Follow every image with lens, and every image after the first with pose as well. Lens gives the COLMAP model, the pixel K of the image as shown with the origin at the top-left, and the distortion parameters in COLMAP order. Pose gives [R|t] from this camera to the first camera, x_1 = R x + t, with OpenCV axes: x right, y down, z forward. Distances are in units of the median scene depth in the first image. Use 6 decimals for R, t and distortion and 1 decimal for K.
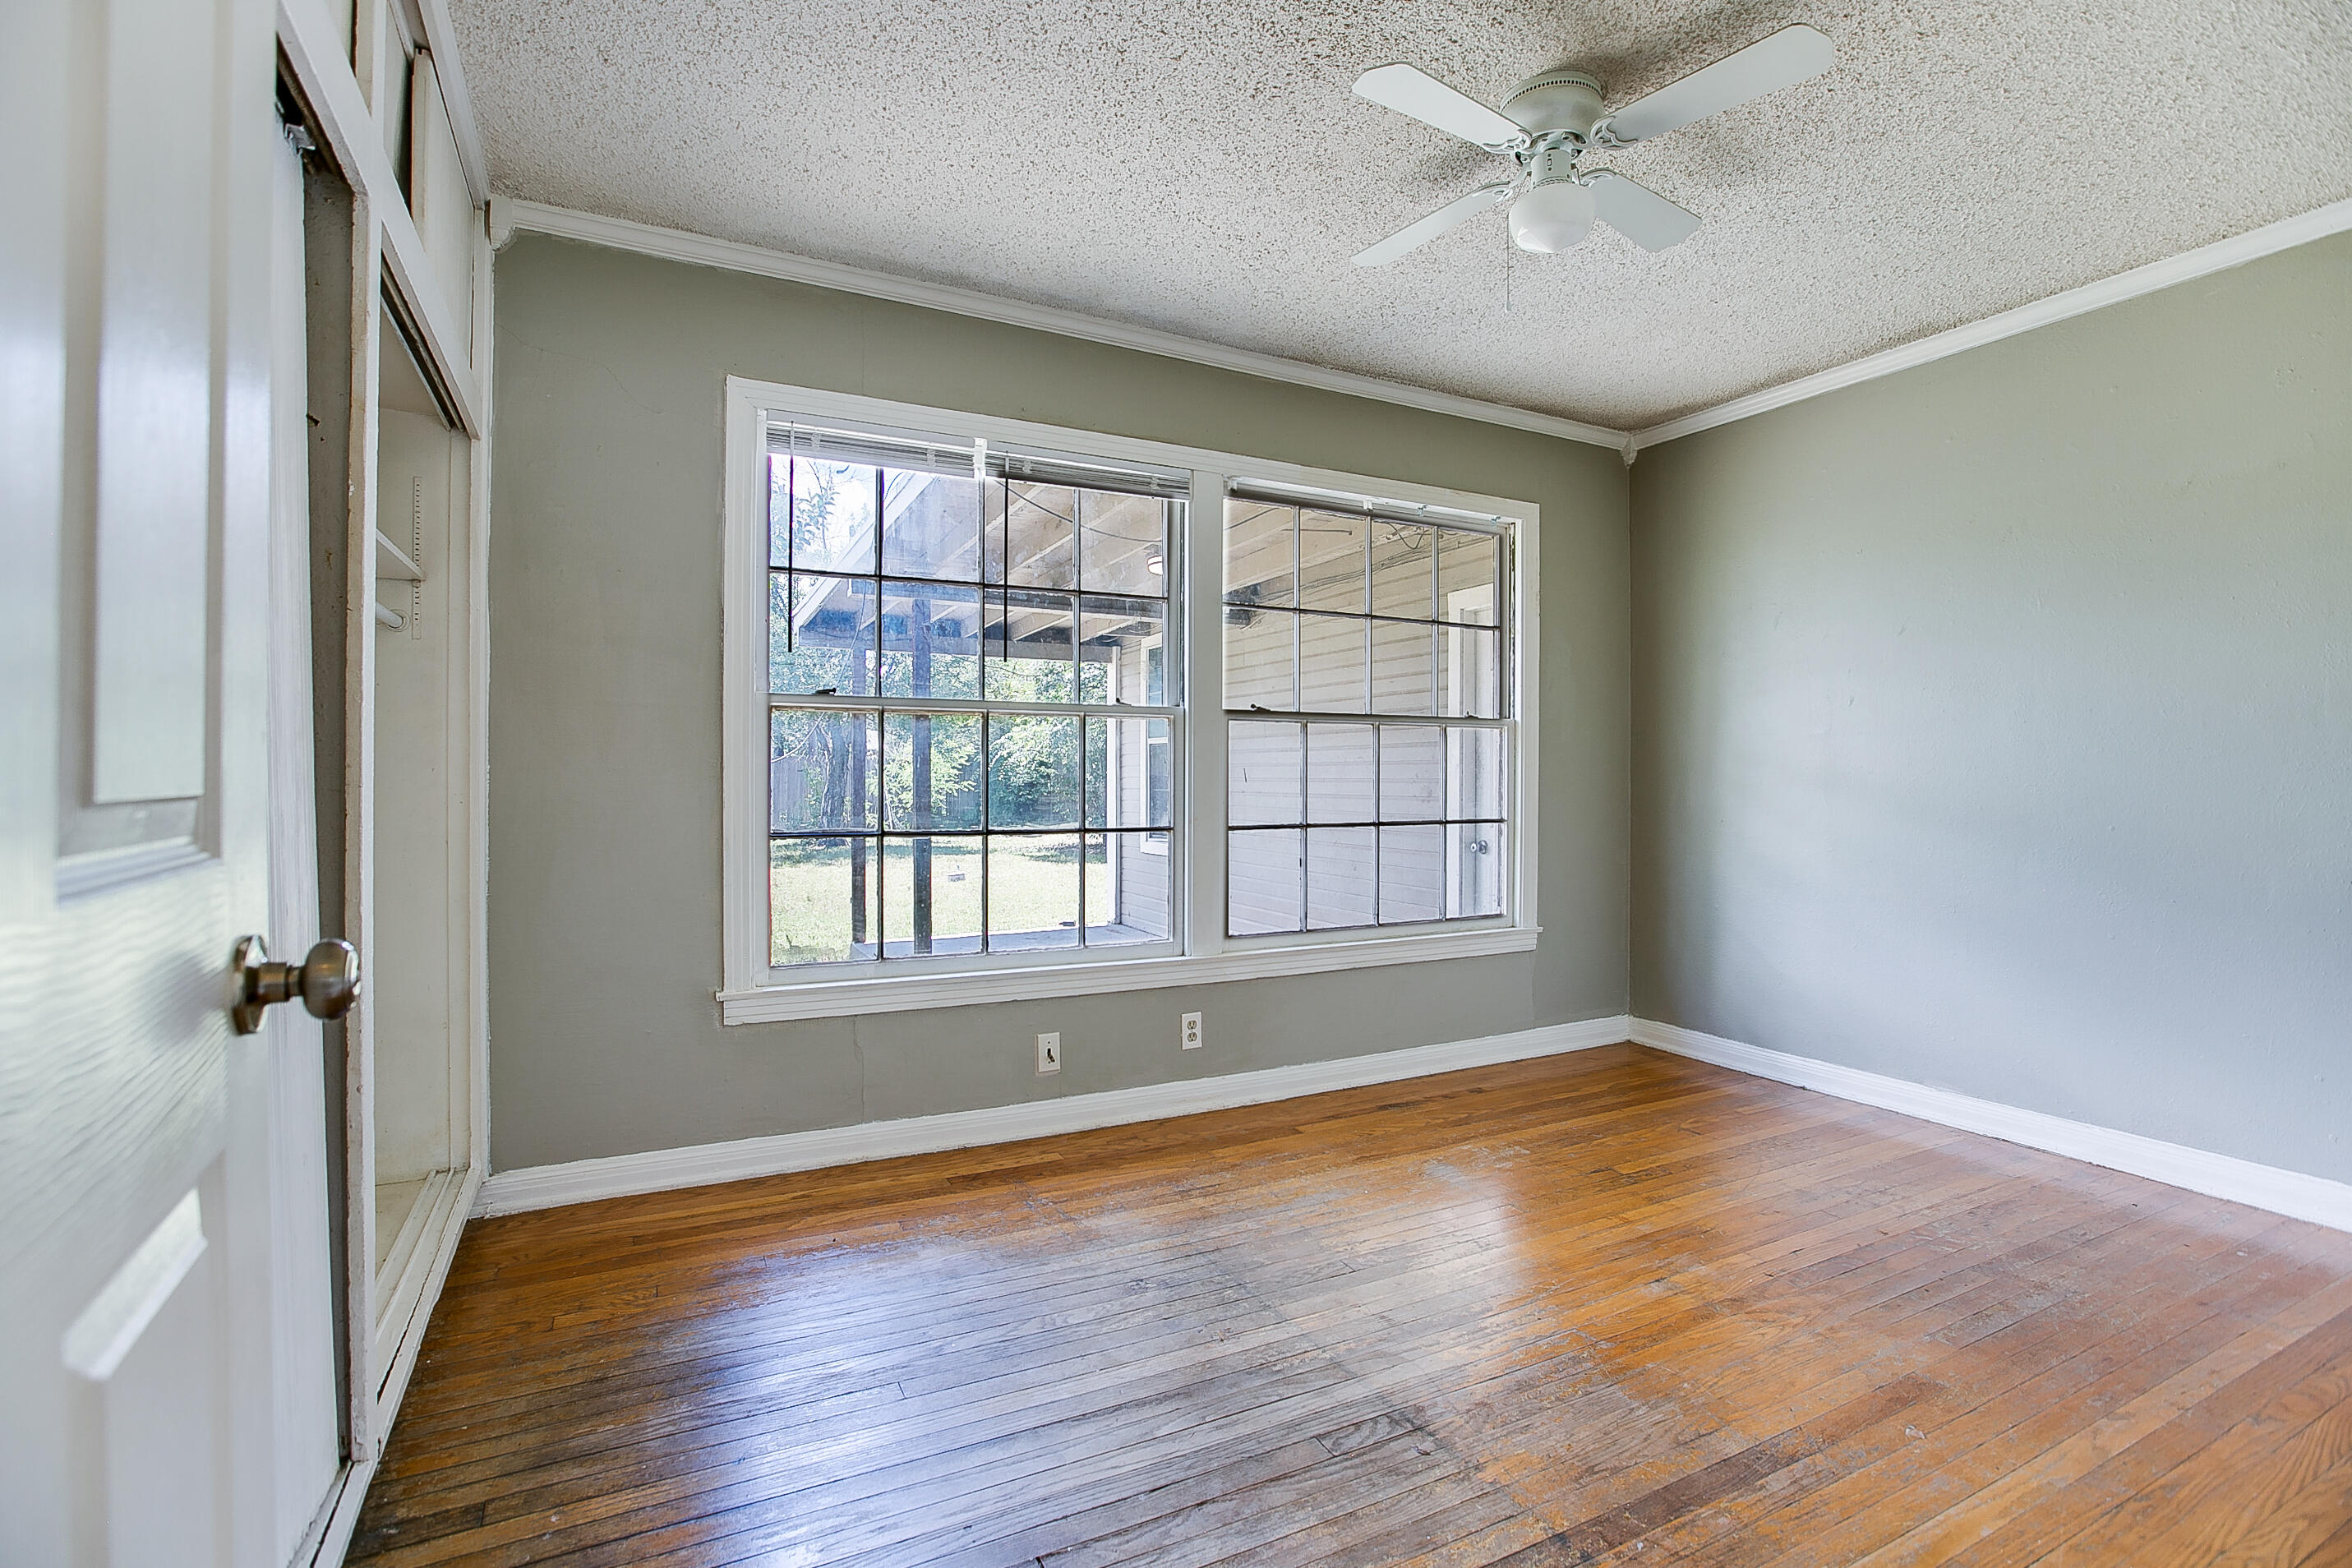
lens RADIAL K [[1068.3, 0, 1174.4], [0, 1068.3, 775.8], [0, 0, 1]] dist [0.000929, 0.000295]
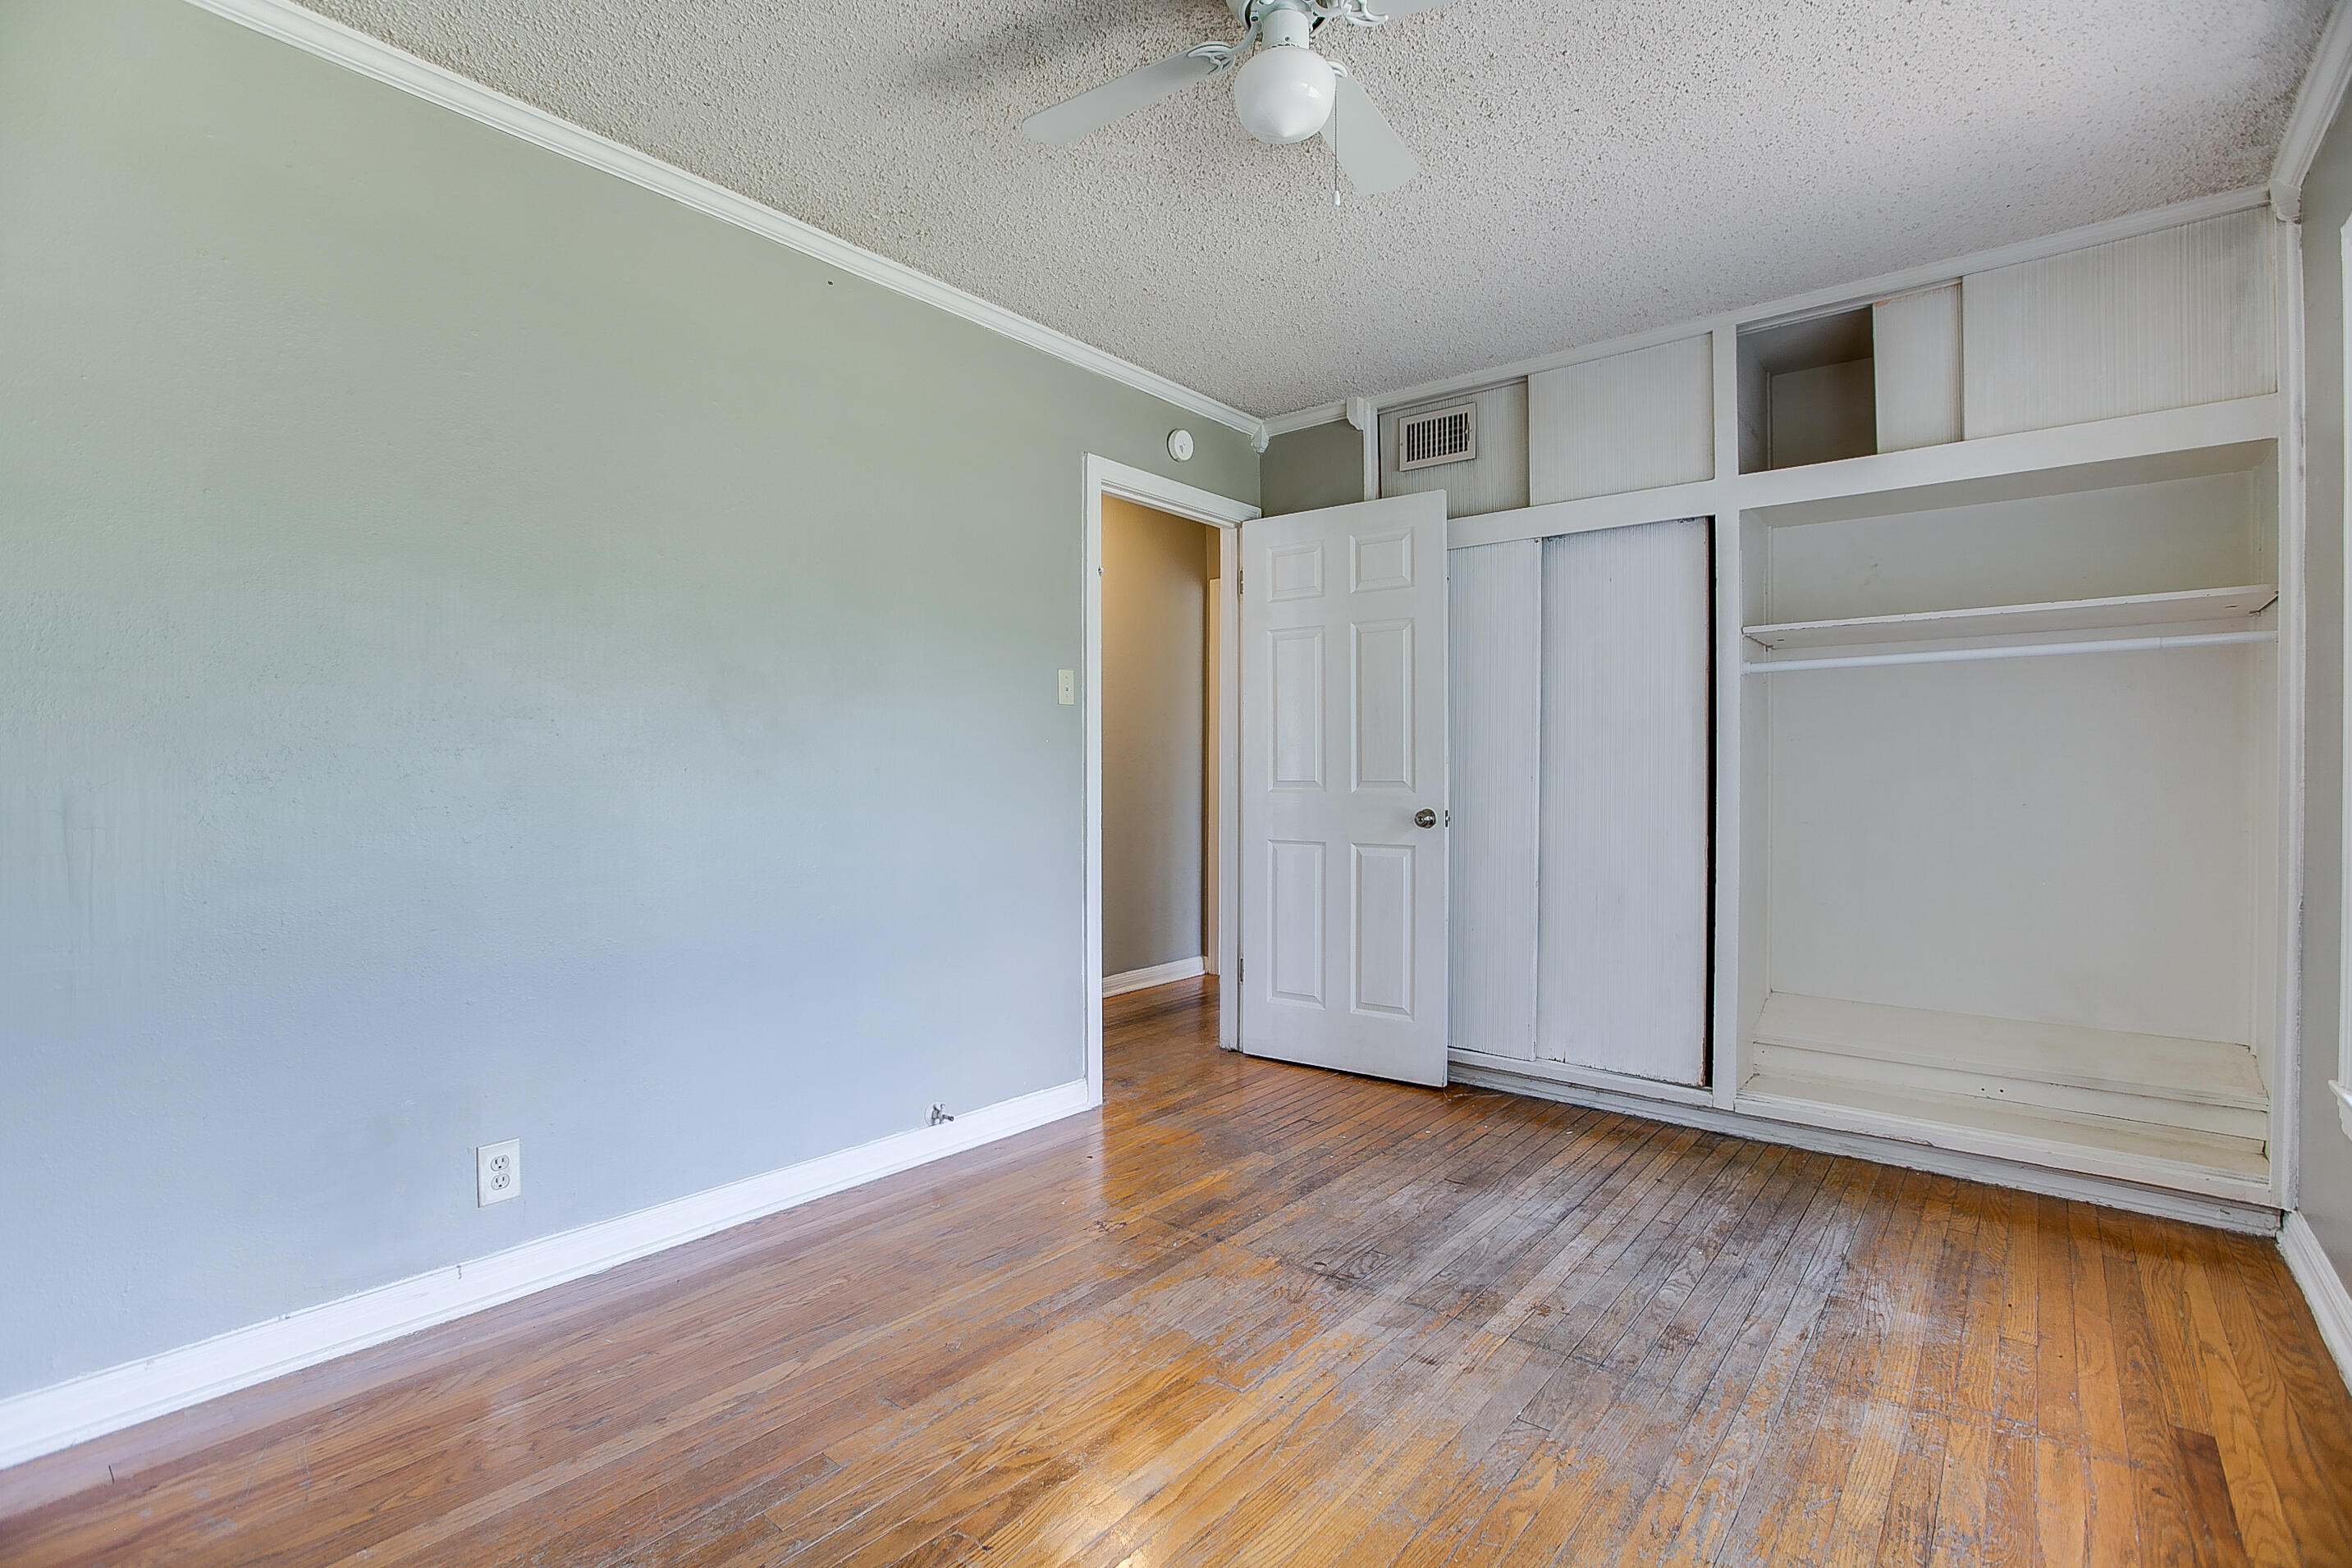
lens RADIAL K [[1068.2, 0, 1179.8], [0, 1068.2, 782.5], [0, 0, 1]] dist [0.000929, 0.000295]
pose [[-0.915910, -0.012402, -0.401192, 0.876987], [-0.012700, 0.999918, -0.001915, 0.016357], [0.401183, 0.003341, -0.915992, 2.002254]]
